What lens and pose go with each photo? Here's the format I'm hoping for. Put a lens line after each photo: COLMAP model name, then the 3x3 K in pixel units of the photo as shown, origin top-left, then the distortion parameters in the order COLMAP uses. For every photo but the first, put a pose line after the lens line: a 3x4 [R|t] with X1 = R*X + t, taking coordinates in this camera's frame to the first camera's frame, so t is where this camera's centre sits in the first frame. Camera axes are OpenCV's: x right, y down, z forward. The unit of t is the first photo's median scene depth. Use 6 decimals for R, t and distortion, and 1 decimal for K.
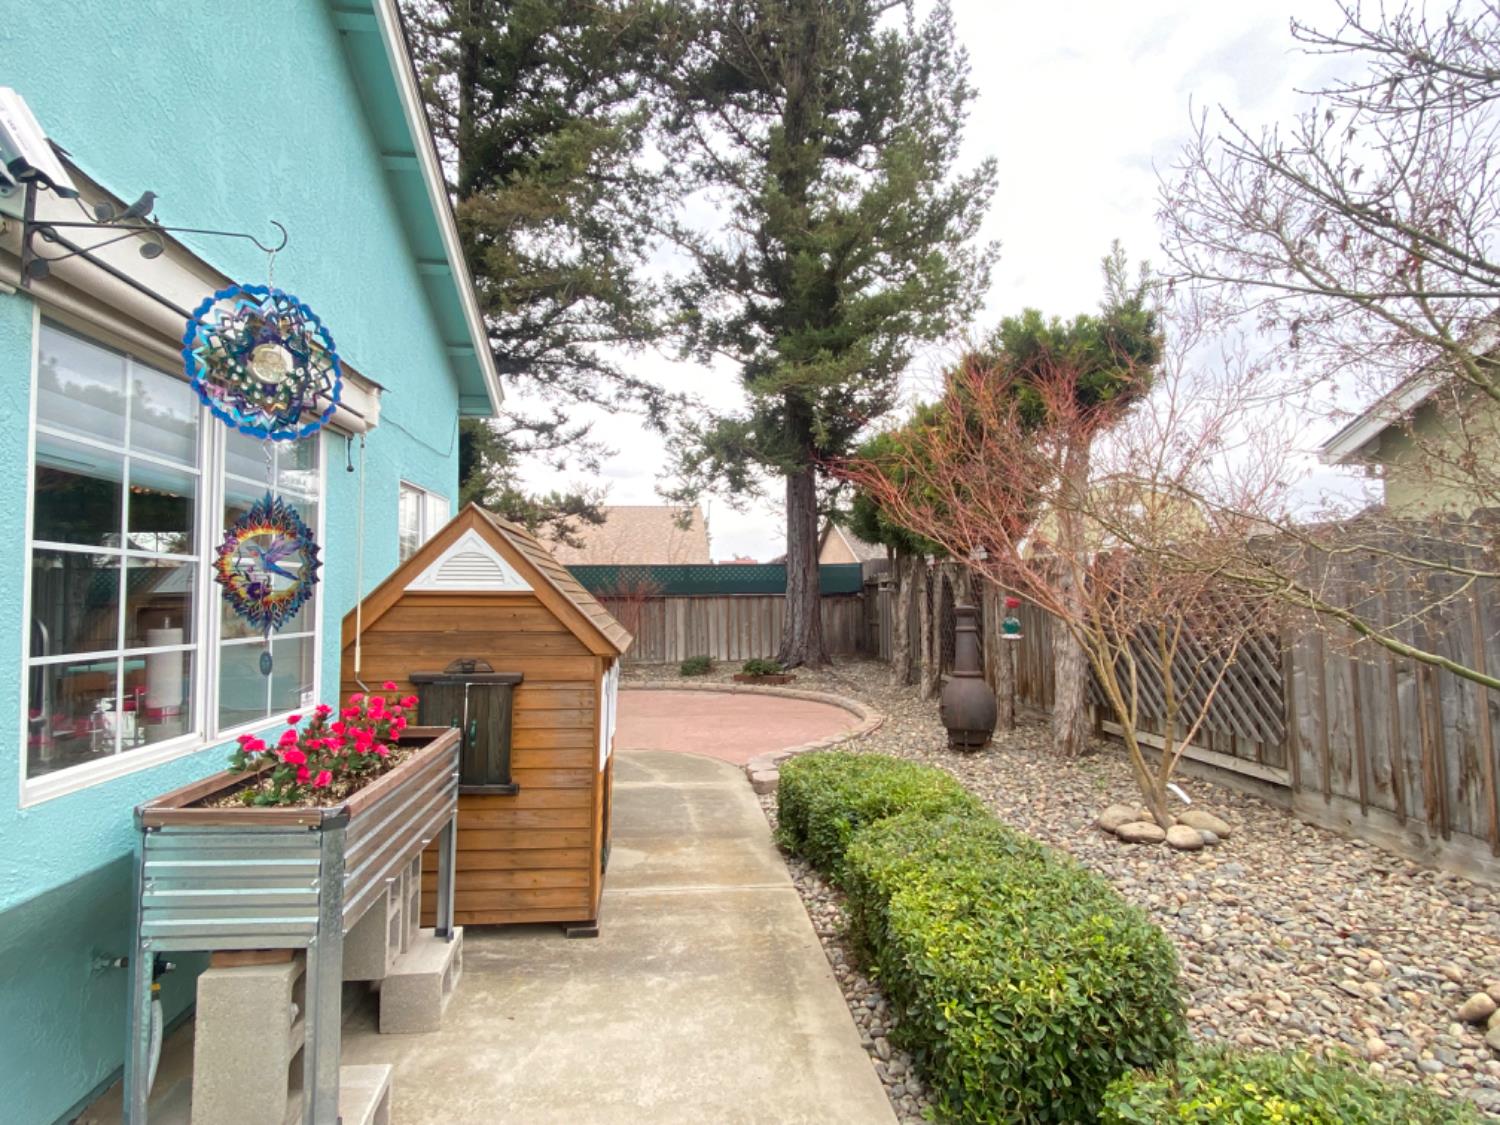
lens RADIAL K [[826.9, 0, 714.6], [0, 826.9, 566.7], [0, 0, 1]] dist [-0.000922, -0.000303]
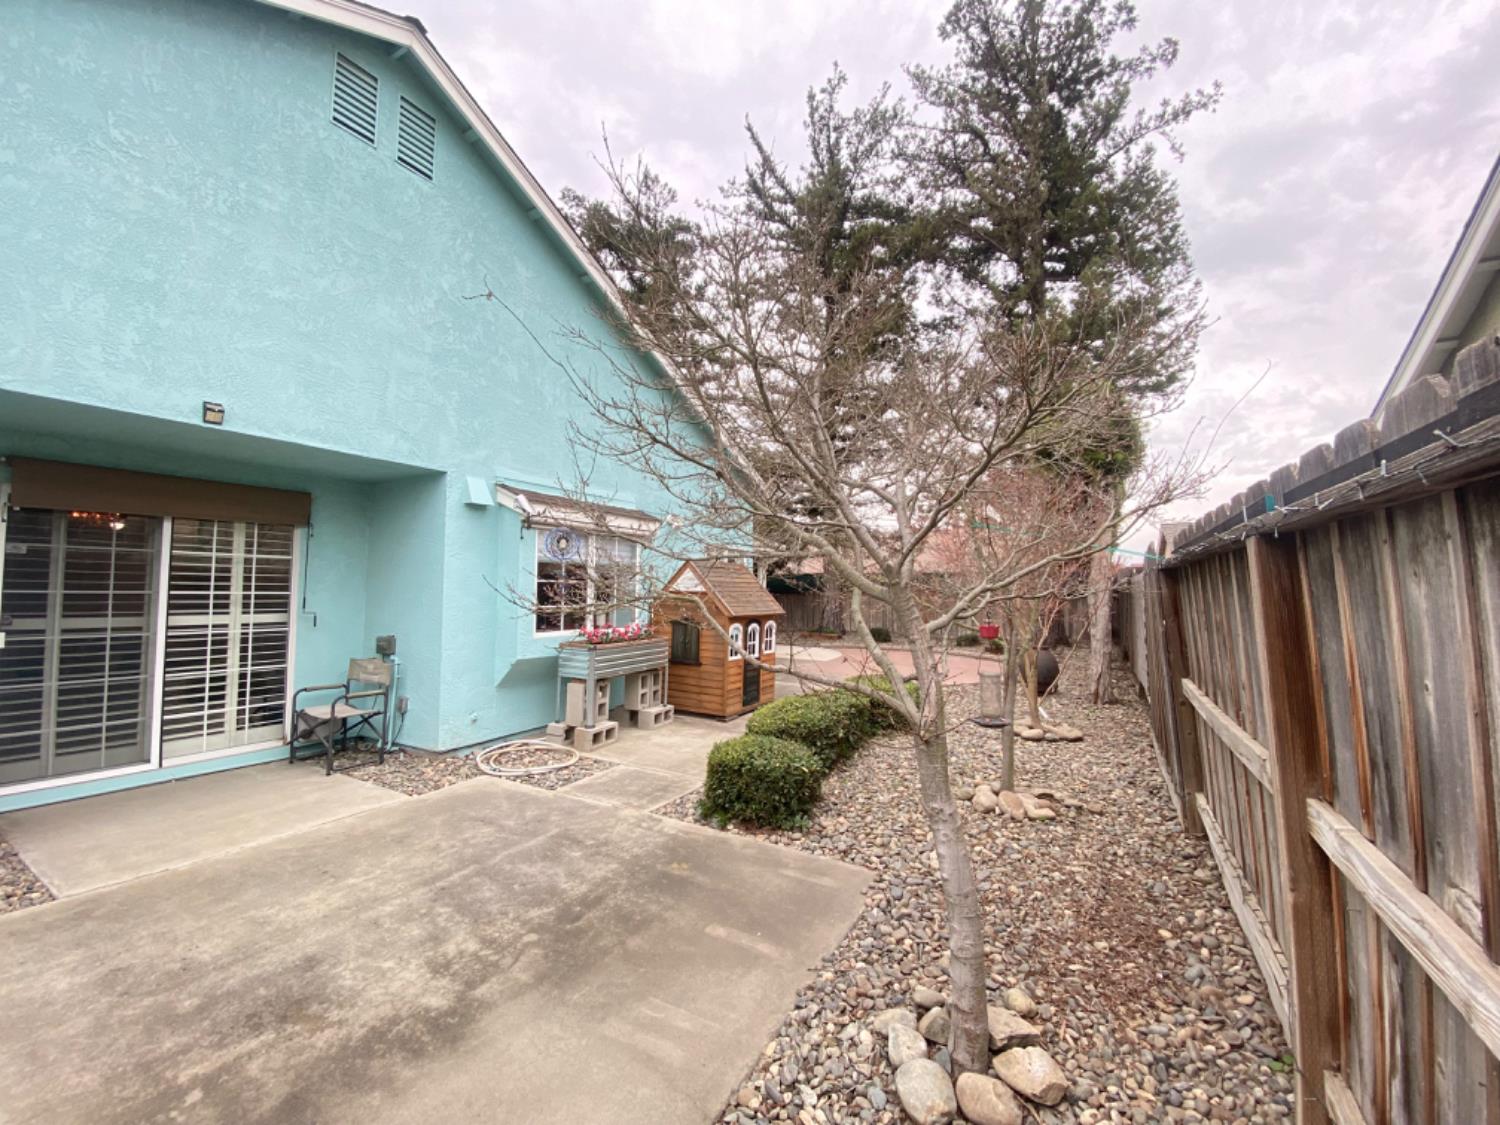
lens RADIAL K [[605.2, 0, 749.3], [0, 605.2, 552.4], [0, 0, 1]] dist [0.040090, -0.032995]
pose [[0.838877, -0.017856, -0.544028, 0.247418], [0.003164, 0.999605, -0.027930, -0.010472], [0.544312, 0.021709, 0.838602, -0.148859]]
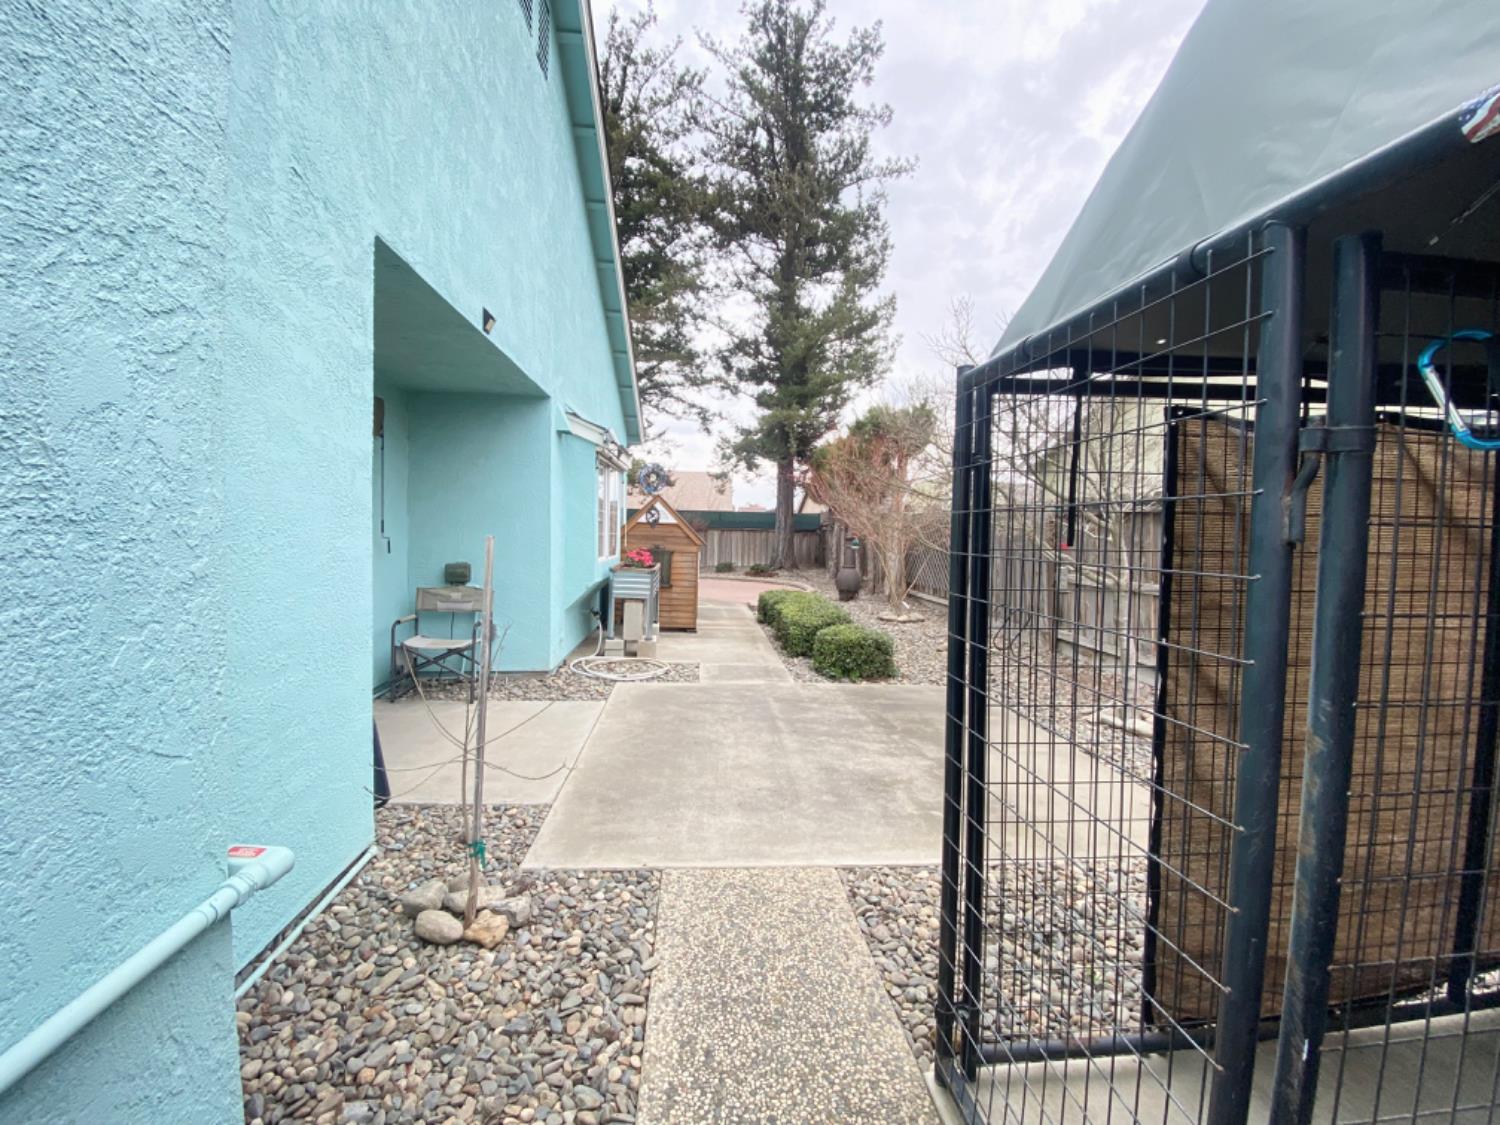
lens RADIAL K [[605.2, 0, 749.3], [0, 605.2, 552.4], [0, 0, 1]] dist [0.040090, -0.032995]
pose [[0.999219, 0.029928, 0.025814, -0.002589], [-0.031639, 0.997142, 0.068613, -0.005954], [-0.023687, -0.069377, 0.997309, -0.320484]]
